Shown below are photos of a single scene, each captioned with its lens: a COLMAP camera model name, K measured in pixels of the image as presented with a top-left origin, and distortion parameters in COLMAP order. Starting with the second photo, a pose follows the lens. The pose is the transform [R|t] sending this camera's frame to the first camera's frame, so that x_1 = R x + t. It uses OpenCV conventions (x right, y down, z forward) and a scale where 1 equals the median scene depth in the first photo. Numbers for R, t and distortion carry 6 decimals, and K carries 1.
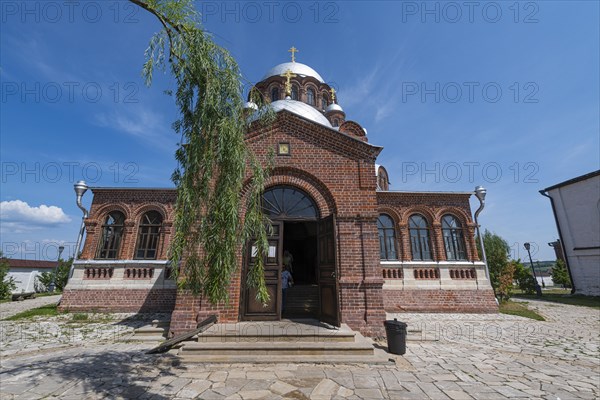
lens RADIAL K [[254.2, 0, 300.0], [0, 254.2, 200.0], [0, 0, 1]] dist [0.000639, 0.000092]
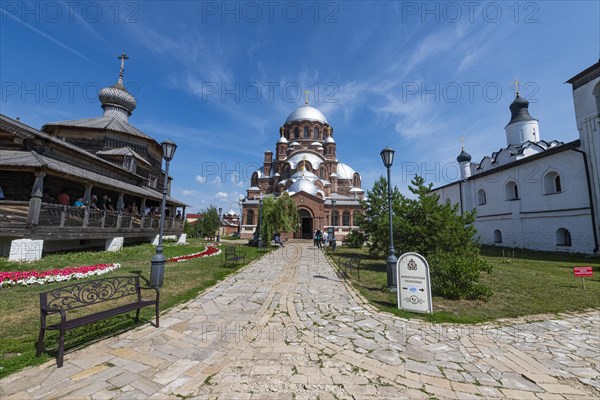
lens RADIAL K [[233.7, 0, 300.0], [0, 233.7, 200.0], [0, 0, 1]] dist [-0.000168, 0.000000]
pose [[0.997767, 0.001490, -0.066771, 0.109413], [0.008602, 0.988556, 0.150610, -0.548939], [0.066231, -0.150848, 0.986336, -1.935610]]
